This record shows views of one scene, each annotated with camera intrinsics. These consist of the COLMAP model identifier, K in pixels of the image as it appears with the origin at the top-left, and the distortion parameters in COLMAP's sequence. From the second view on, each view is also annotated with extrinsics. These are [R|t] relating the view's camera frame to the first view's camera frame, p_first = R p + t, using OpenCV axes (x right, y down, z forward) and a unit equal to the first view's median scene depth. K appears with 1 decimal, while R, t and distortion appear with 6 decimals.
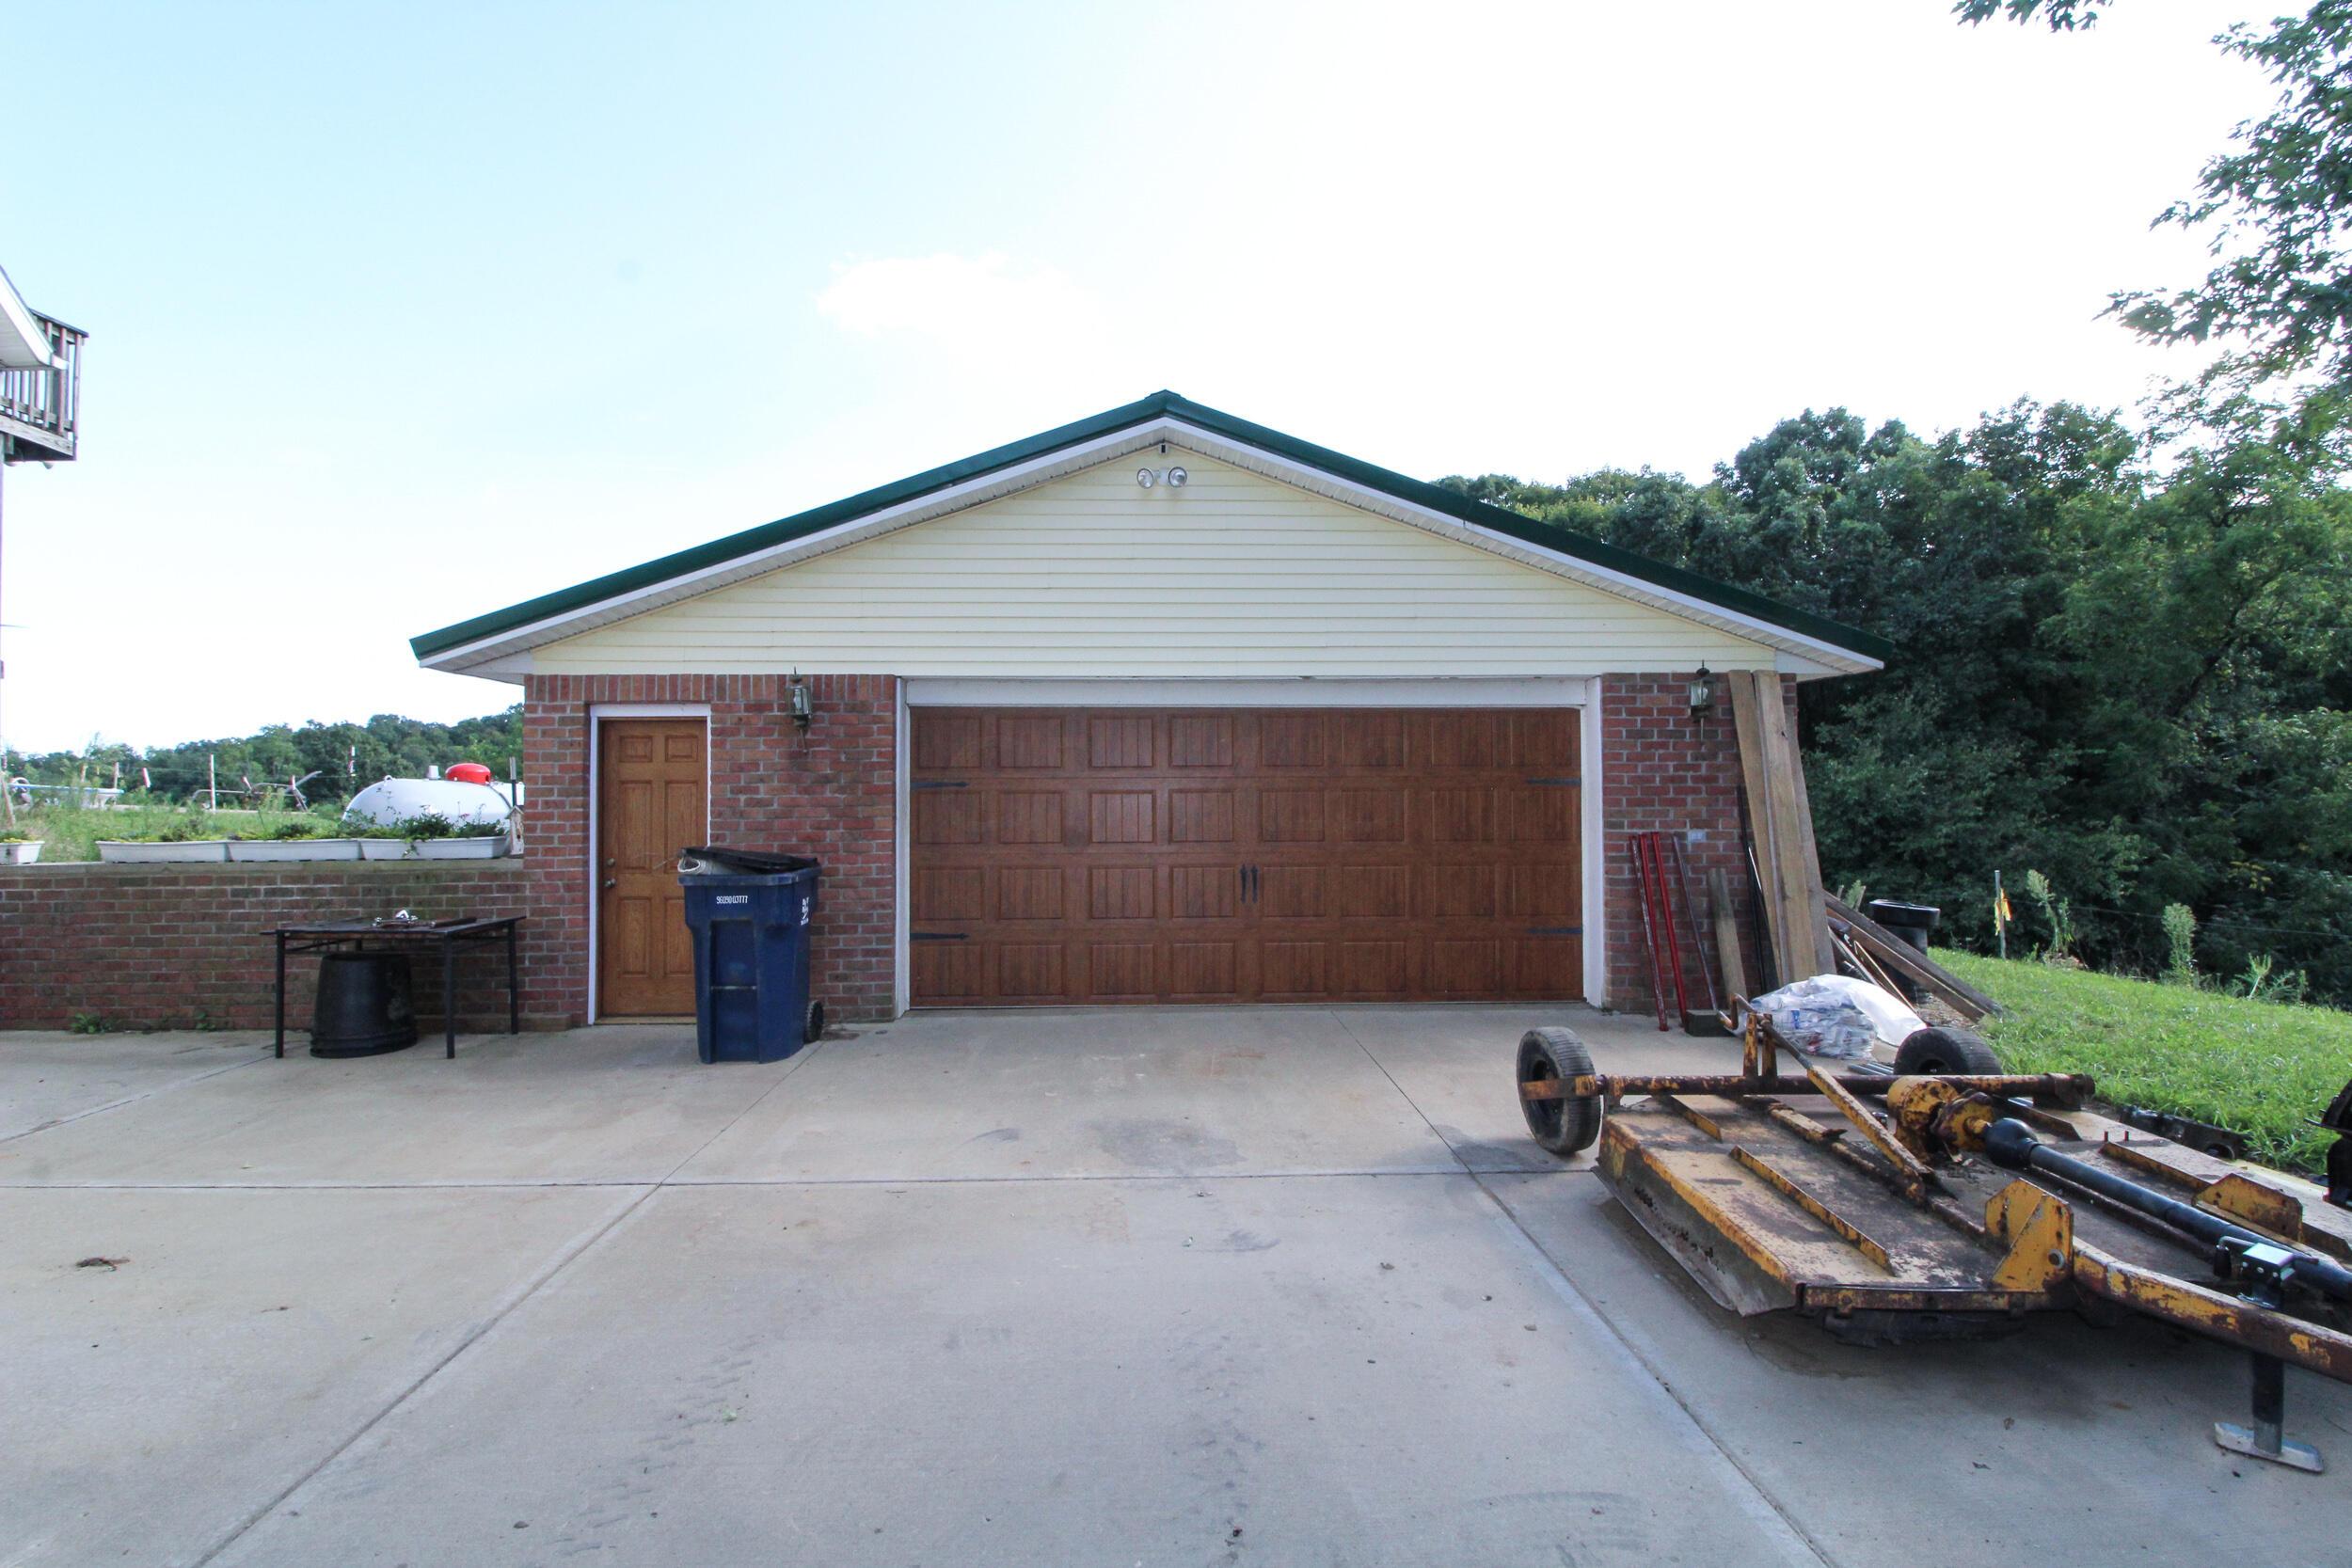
lens RADIAL K [[1090.0, 0, 1163.4], [0, 1090.0, 771.8], [0, 0, 1]] dist [-0.003857, -0.010420]
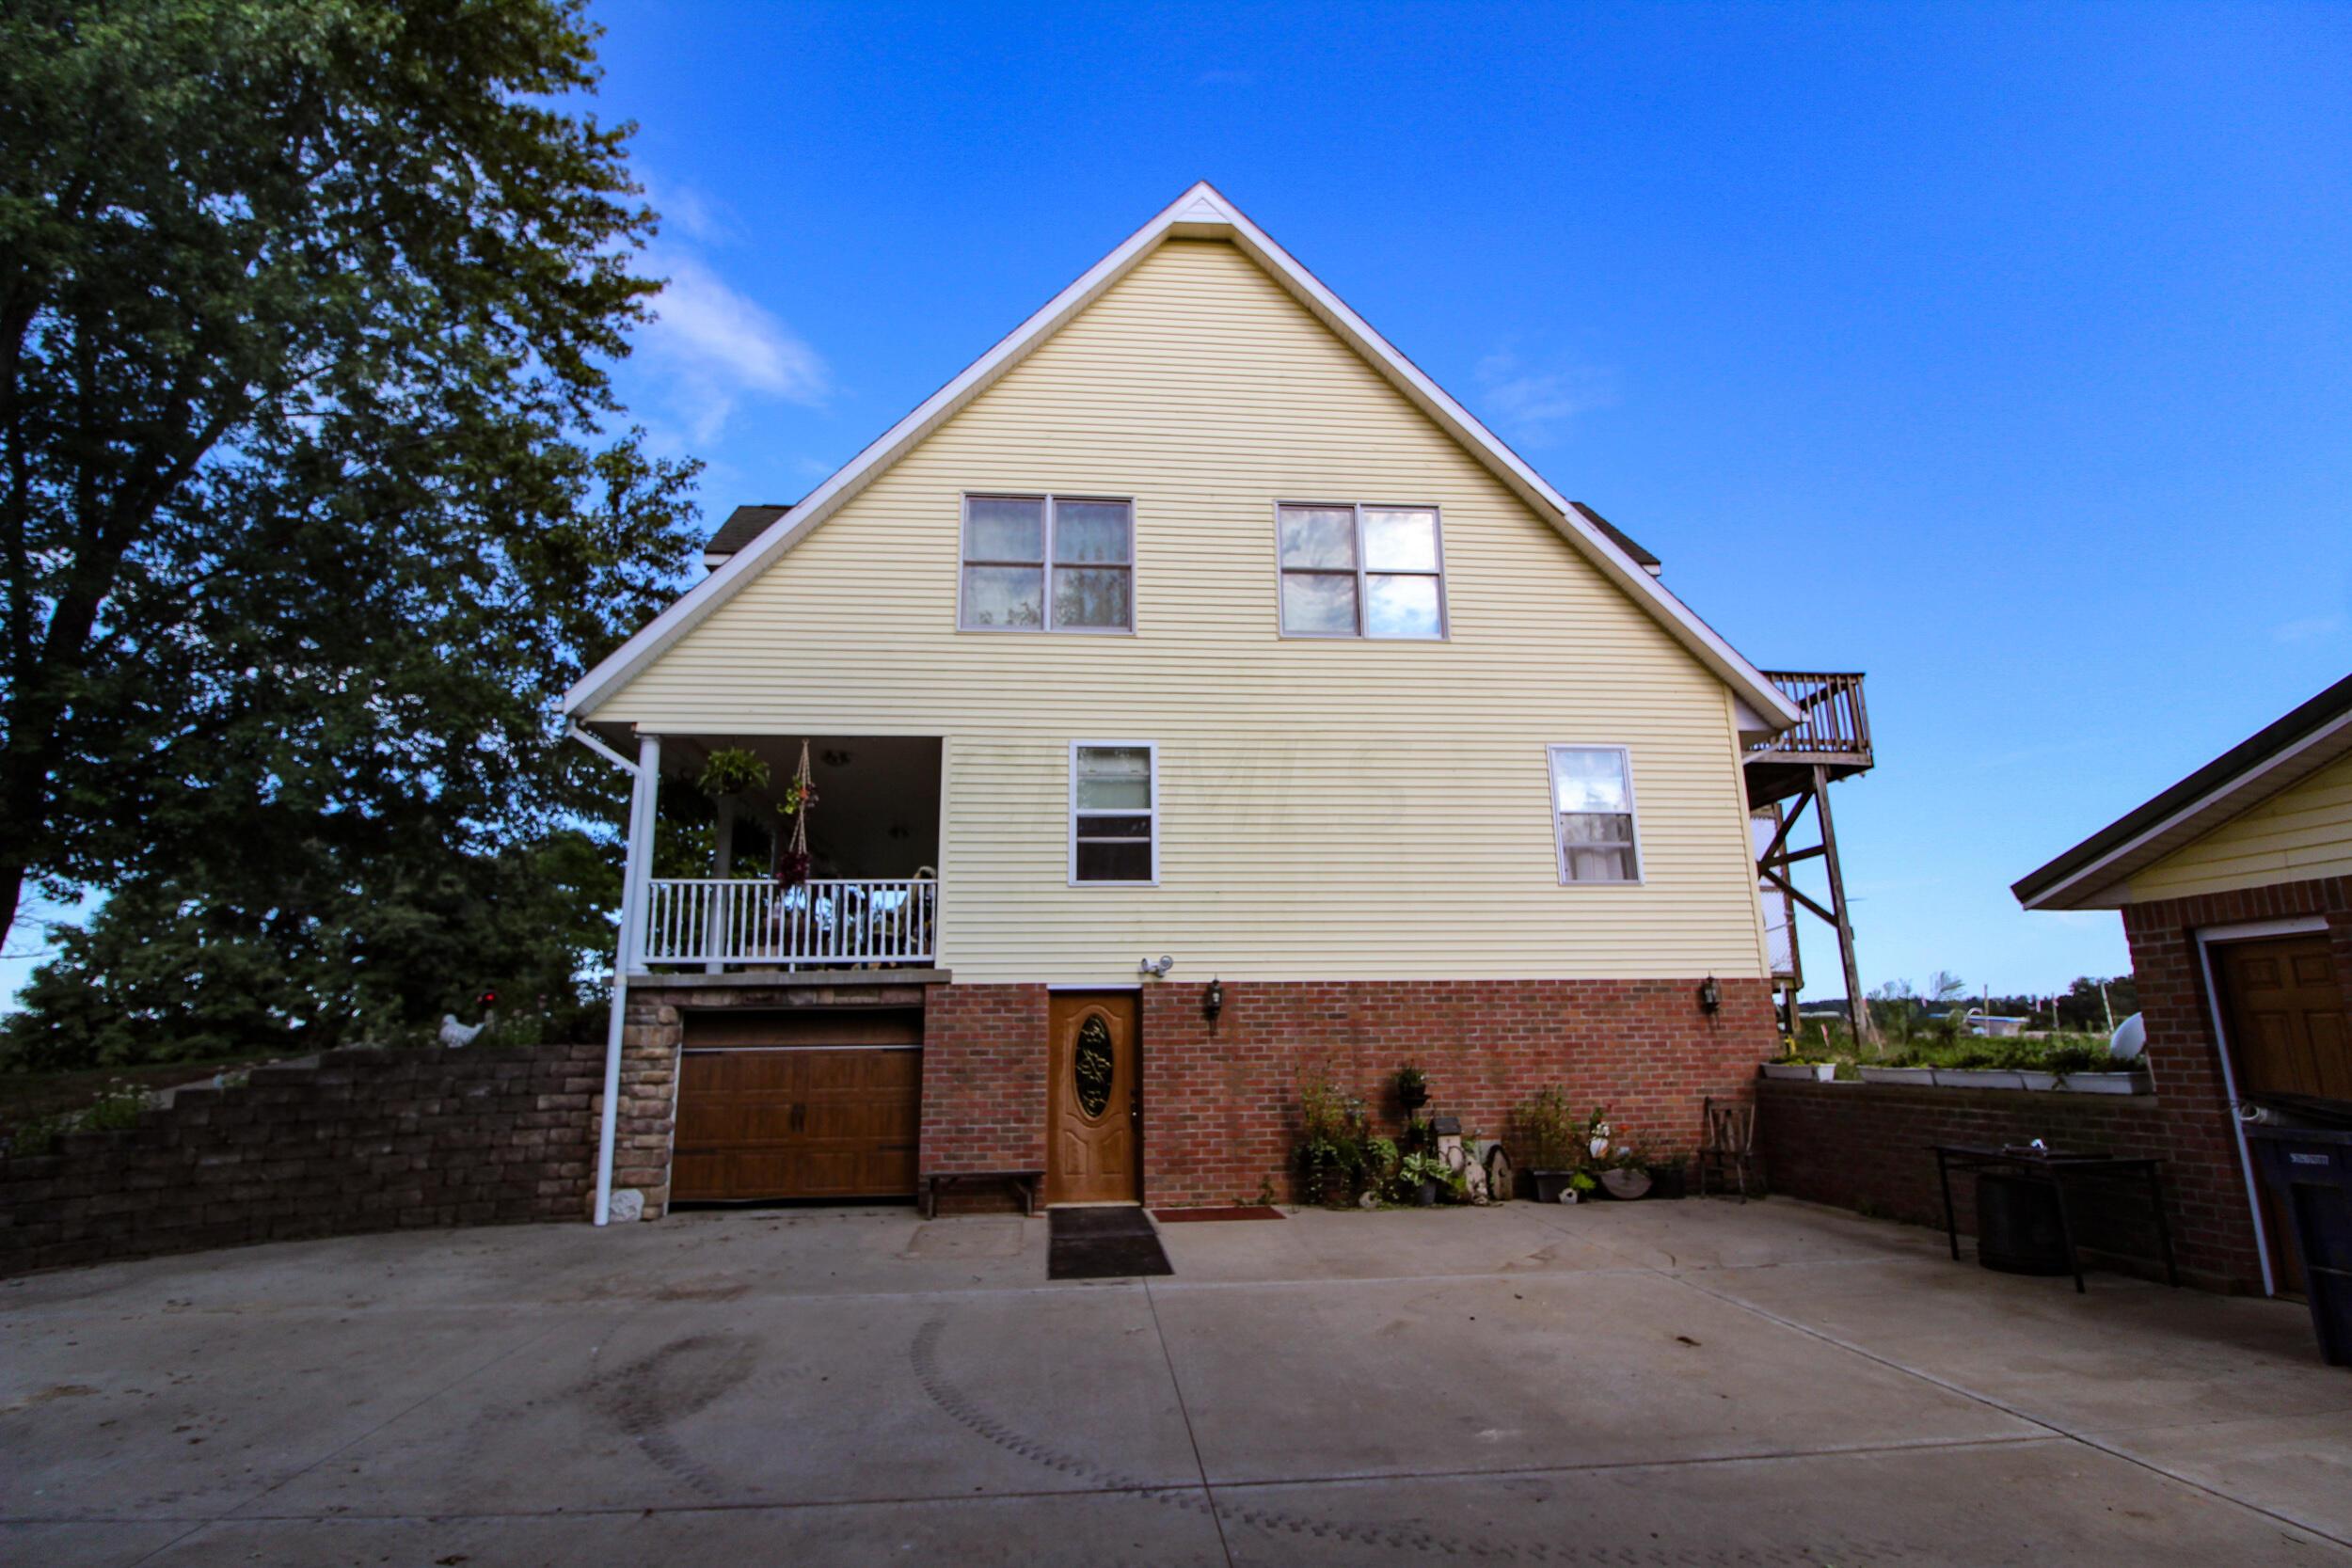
lens RADIAL K [[1090.0, 0, 1163.4], [0, 1090.0, 771.8], [0, 0, 1]] dist [-0.003857, -0.010420]
pose [[0.043581, -0.228466, -0.972576, 0.364517], [0.029911, 0.973363, -0.227310, -0.009825], [0.998602, -0.019184, 0.049254, 0.079346]]
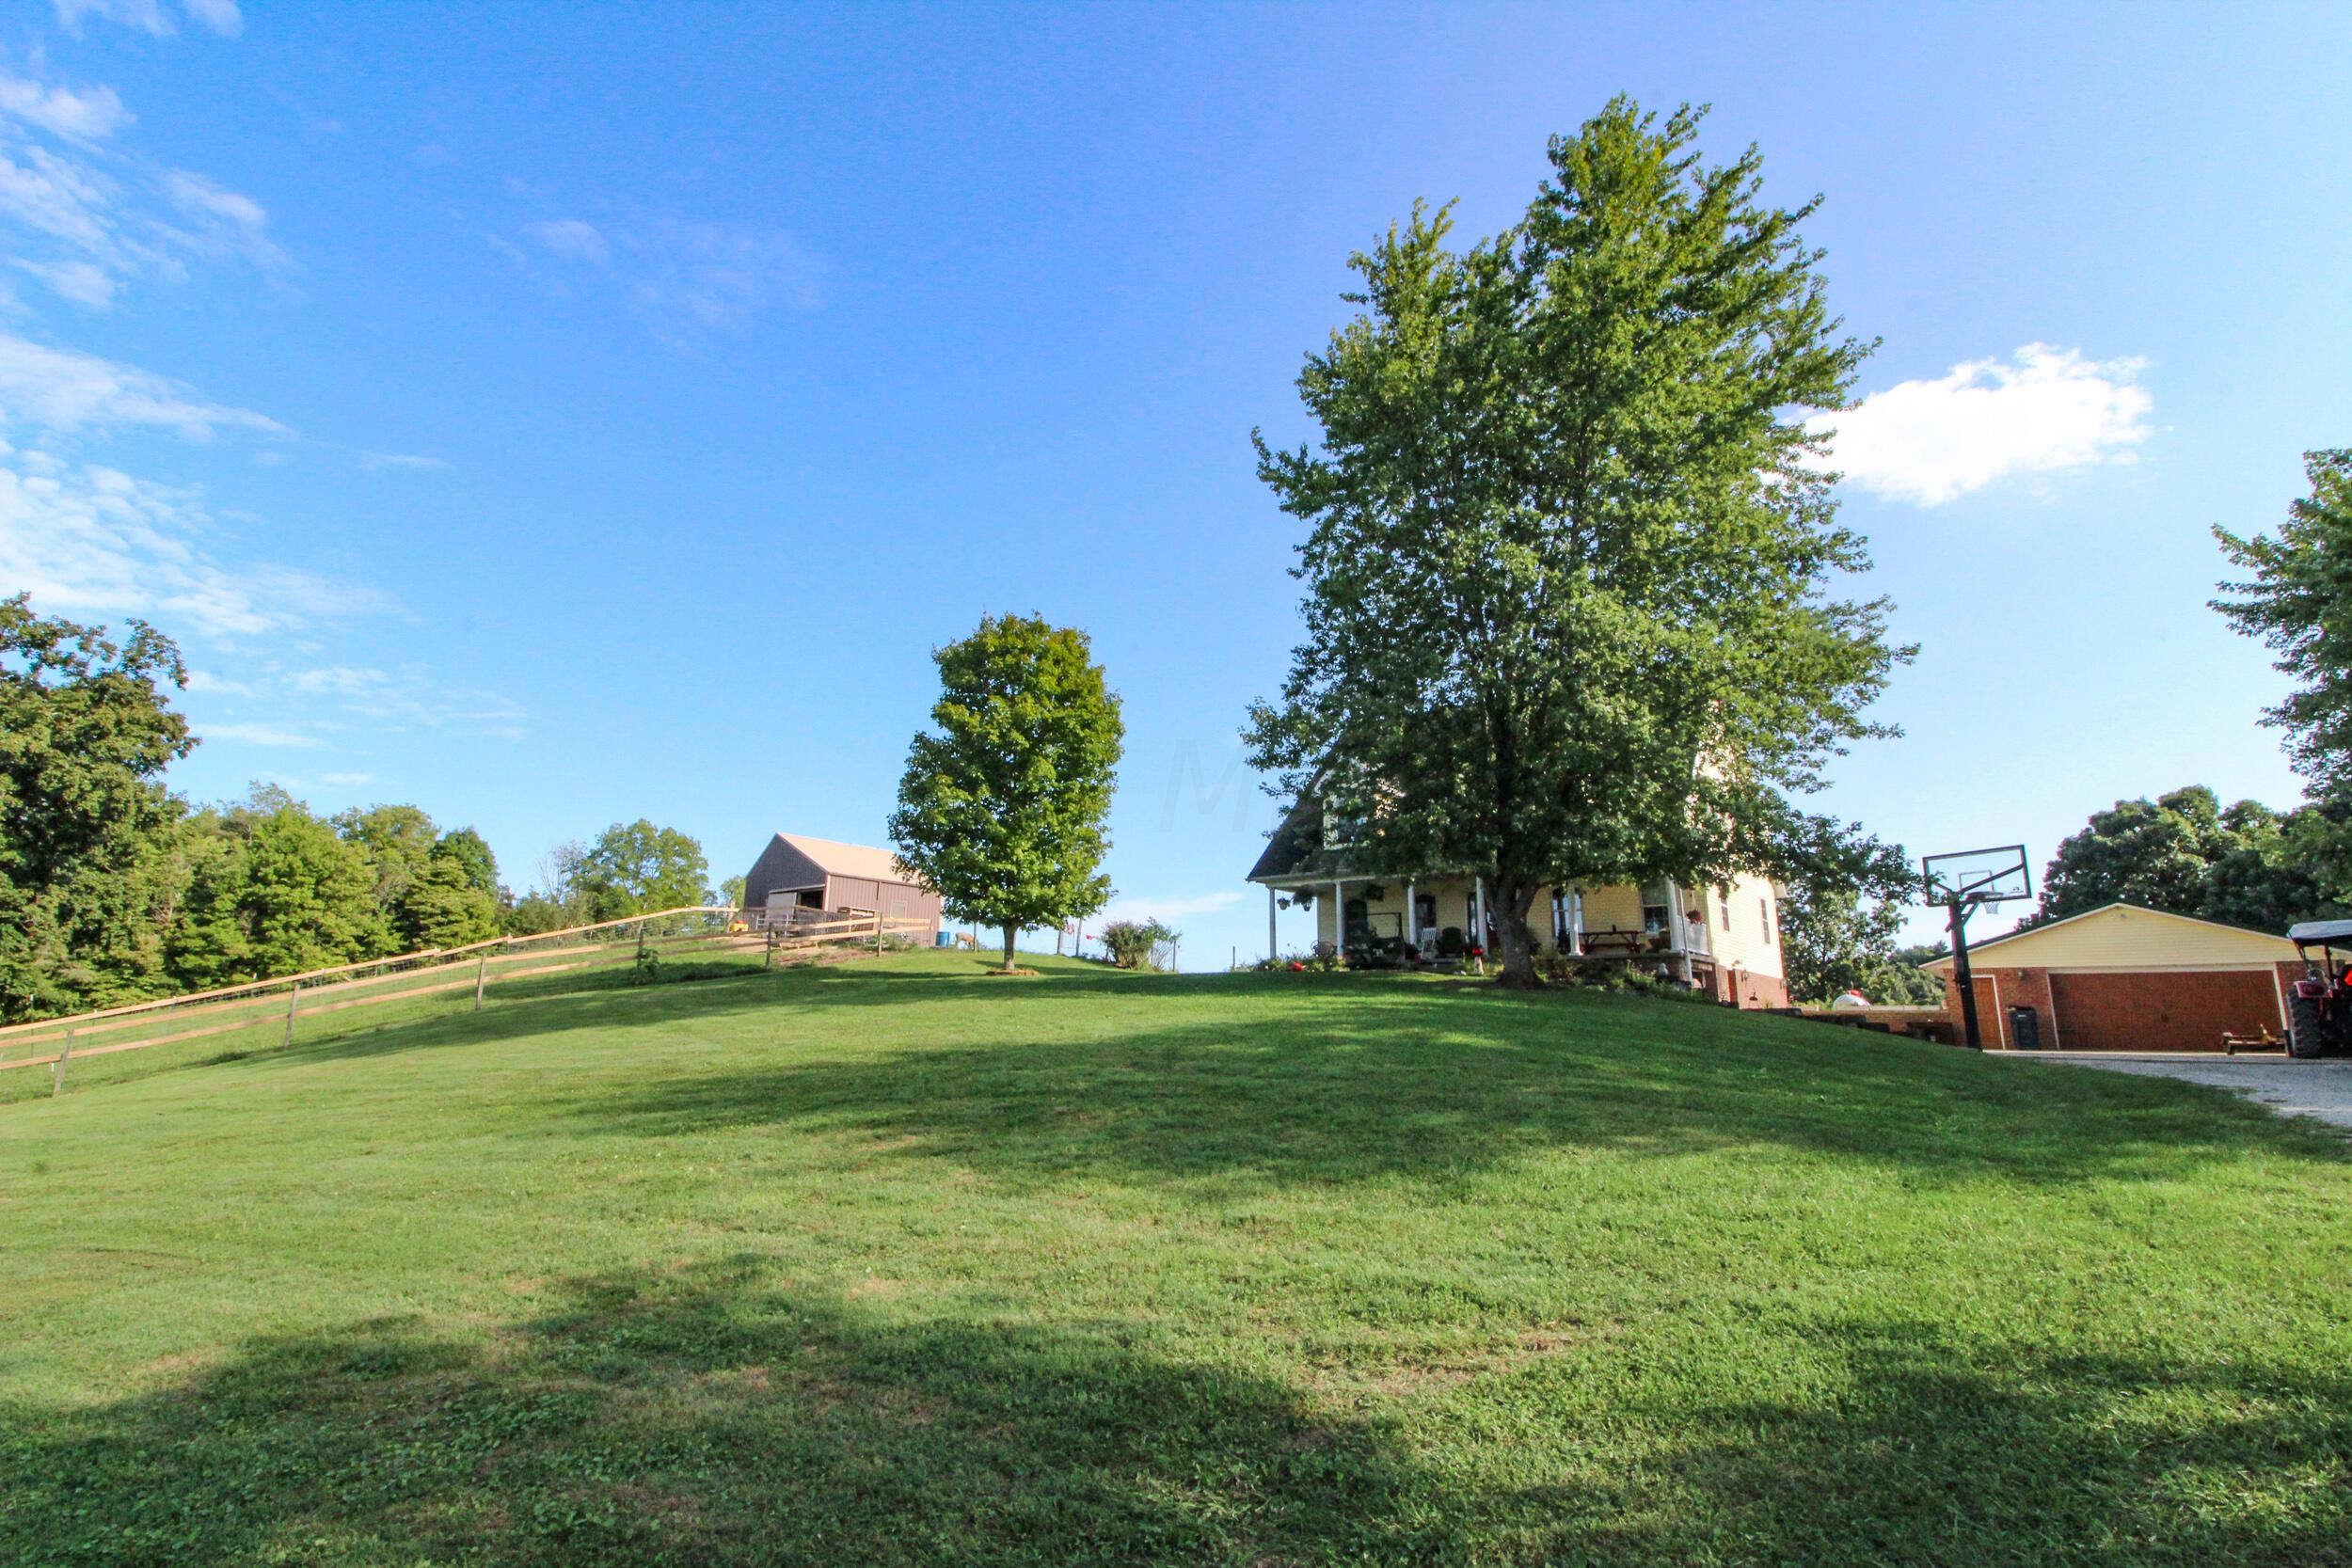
lens RADIAL K [[1090.0, 0, 1163.4], [0, 1090.0, 771.8], [0, 0, 1]] dist [-0.003857, -0.010420]
pose [[0.743366, -0.130771, -0.655977, 0.061312], [-0.013774, 0.977502, -0.210477, 0.104554], [0.668743, 0.165497, 0.724841, -4.527981]]
